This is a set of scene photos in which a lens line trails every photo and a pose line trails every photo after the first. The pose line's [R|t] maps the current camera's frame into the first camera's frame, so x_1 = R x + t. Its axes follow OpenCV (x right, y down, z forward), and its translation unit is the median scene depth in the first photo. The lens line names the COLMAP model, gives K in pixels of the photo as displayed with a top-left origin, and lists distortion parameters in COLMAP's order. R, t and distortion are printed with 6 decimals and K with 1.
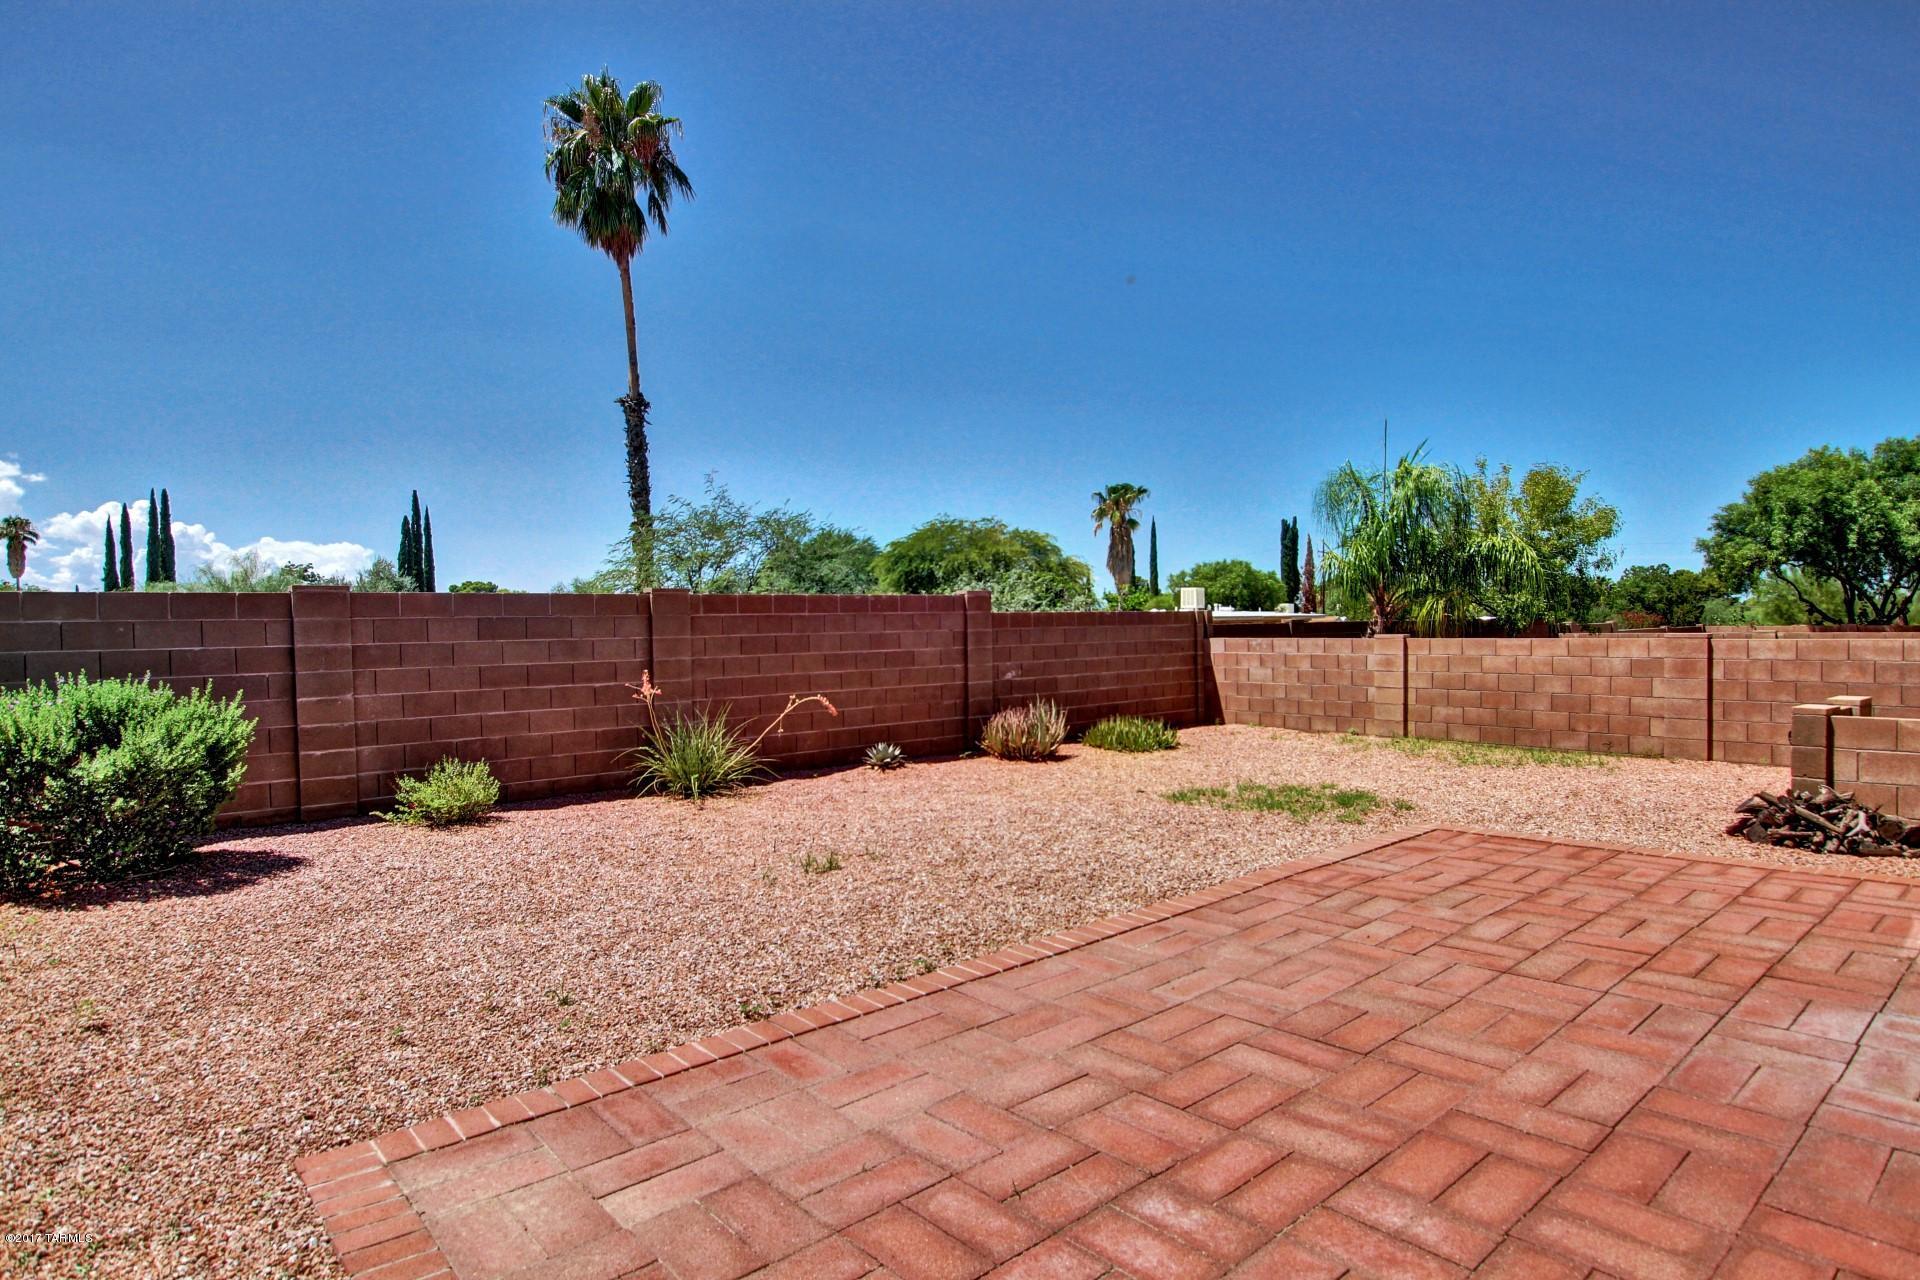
lens RADIAL K [[1047.3, 0, 978.5], [0, 1047.3, 639.1], [0, 0, 1]] dist [0.000290, 0.000732]
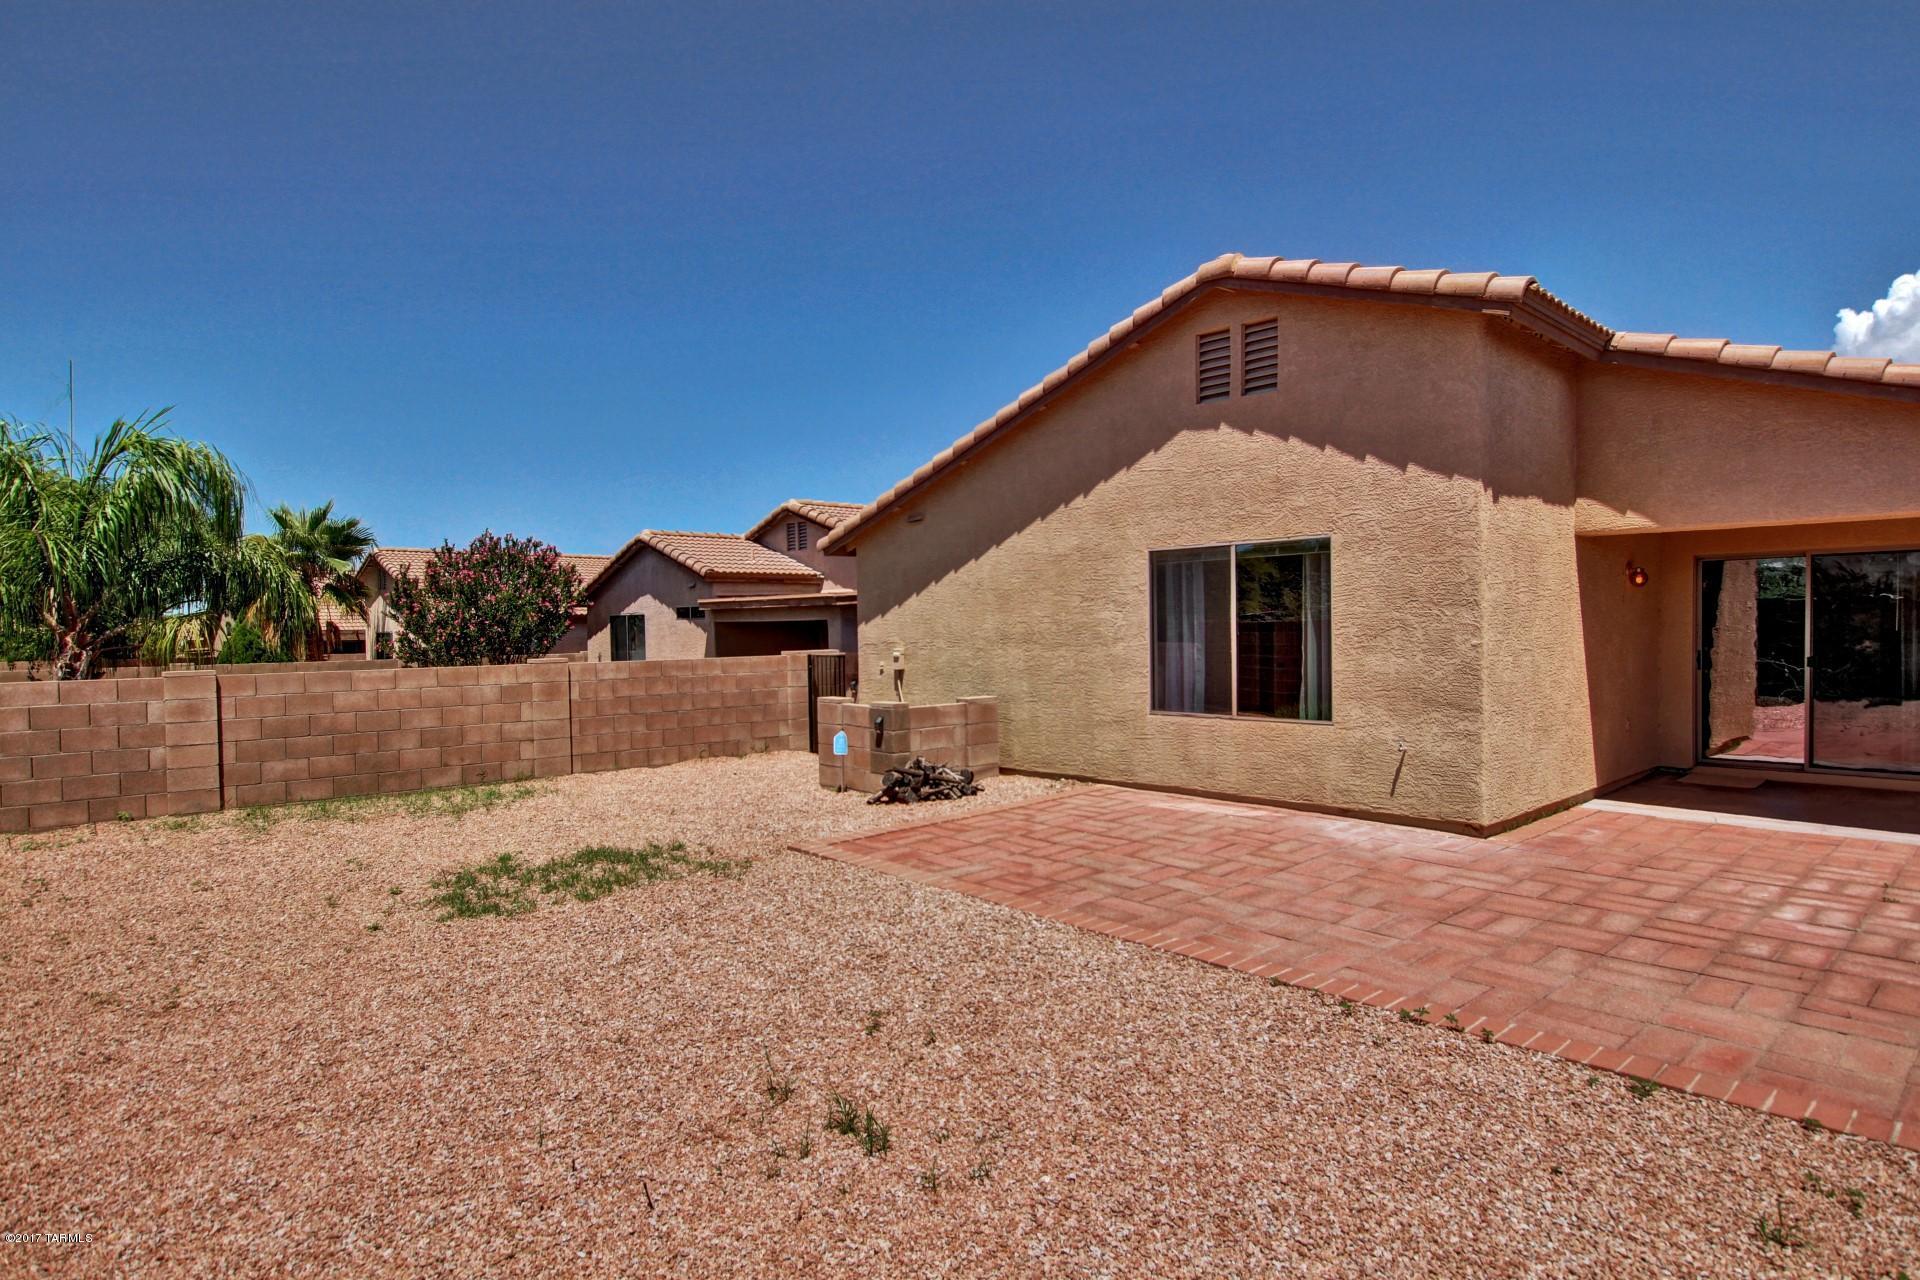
lens RADIAL K [[1047.3, 0, 967.1], [0, 1047.3, 643.2], [0, 0, 1]] dist [0.000290, 0.000732]
pose [[-0.013118, -0.000406, 0.999914, -0.395883], [0.028811, 0.999585, 0.000784, -0.010061], [-0.999499, 0.028818, -0.013101, 0.573713]]
